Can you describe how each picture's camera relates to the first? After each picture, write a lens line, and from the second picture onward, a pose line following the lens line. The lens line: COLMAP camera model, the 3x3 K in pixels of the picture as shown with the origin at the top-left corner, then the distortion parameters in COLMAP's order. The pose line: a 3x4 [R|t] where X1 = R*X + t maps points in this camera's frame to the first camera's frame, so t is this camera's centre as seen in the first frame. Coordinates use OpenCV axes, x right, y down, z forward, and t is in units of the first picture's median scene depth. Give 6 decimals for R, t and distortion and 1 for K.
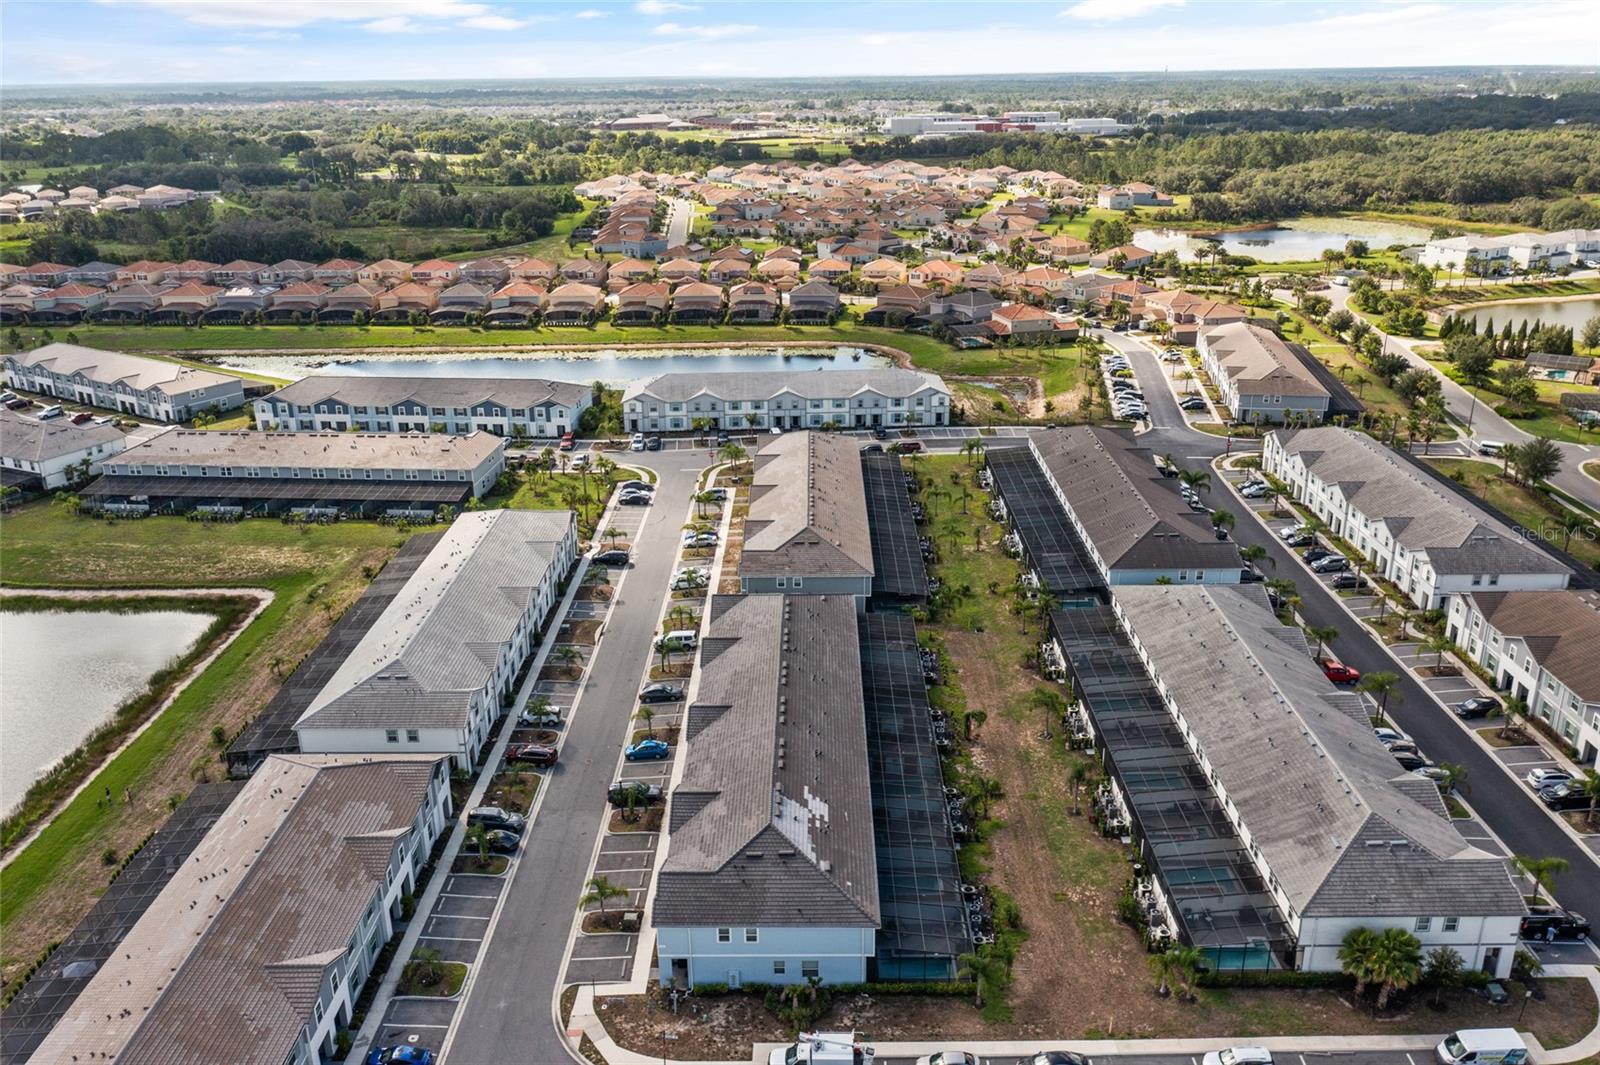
lens RADIAL K [[1262.9, 0, 804.5], [0, 1262.9, 532.3], [0, 0, 1]] dist [0.000866, -0.004146]
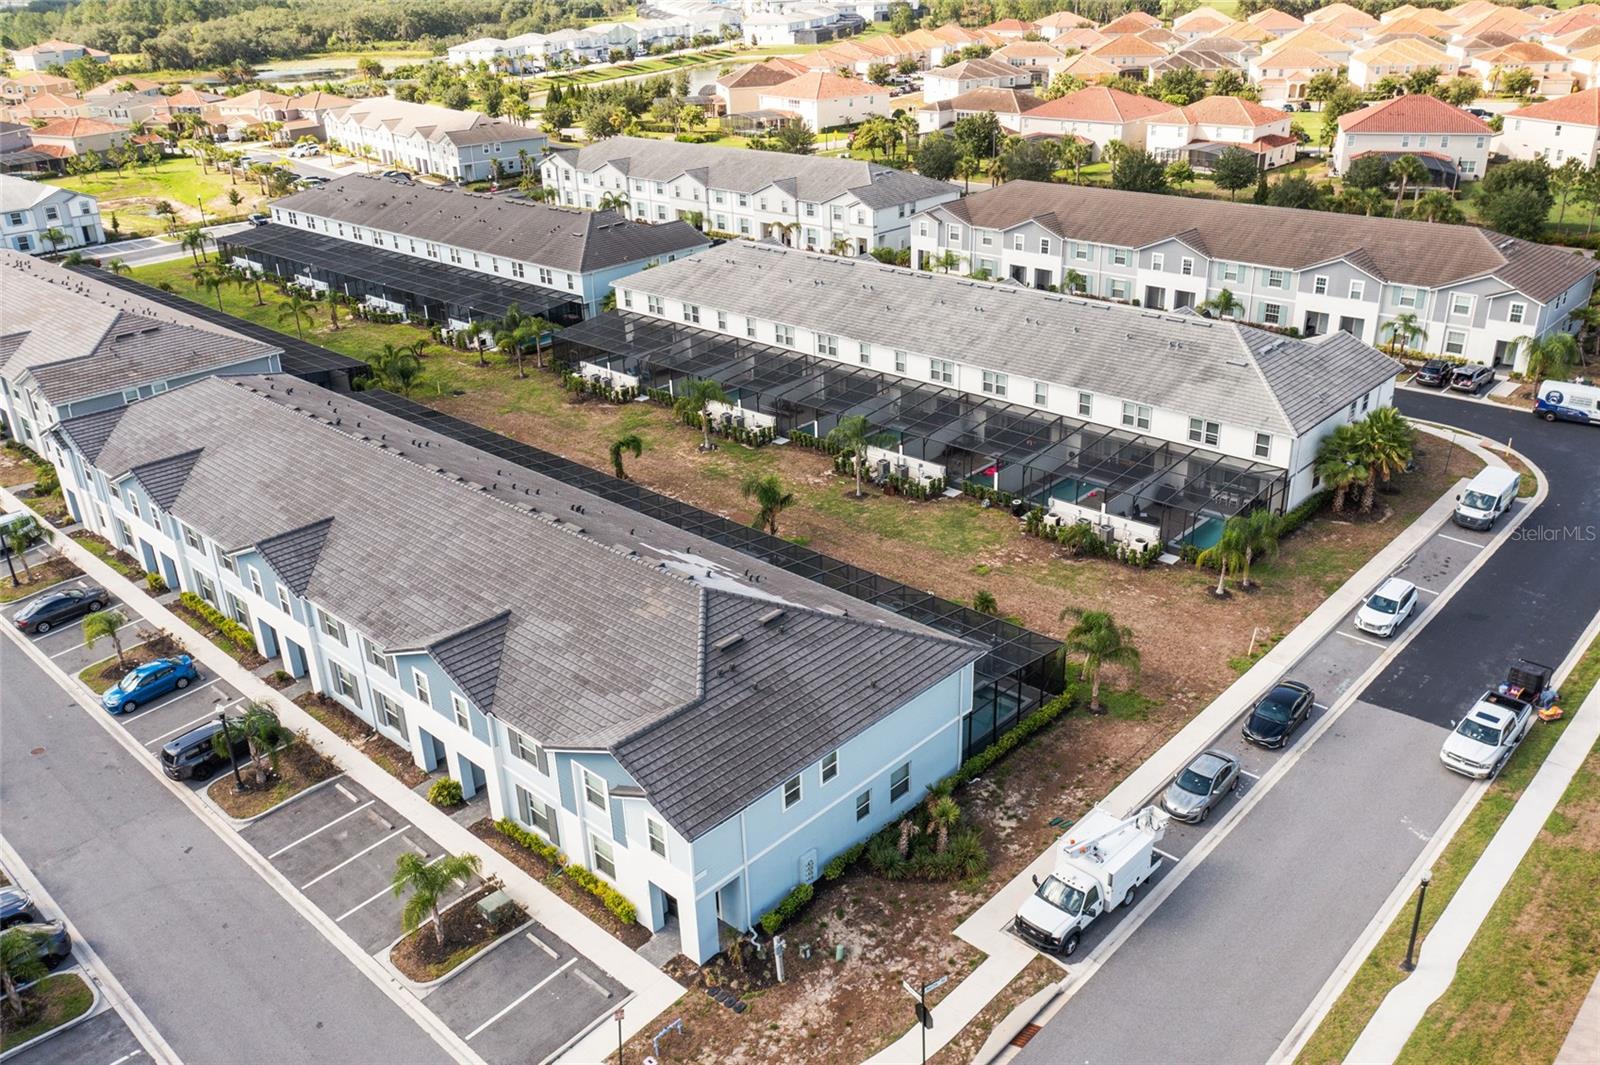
lens RADIAL K [[1262.9, 0, 802.2], [0, 1262.9, 538.3], [0, 0, 1]] dist [0.000866, -0.004146]
pose [[0.681117, -0.316933, 0.660025, -0.299738], [0.272165, 0.946459, 0.173611, 0.117957], [-0.679710, 0.061387, 0.730907, 0.529412]]
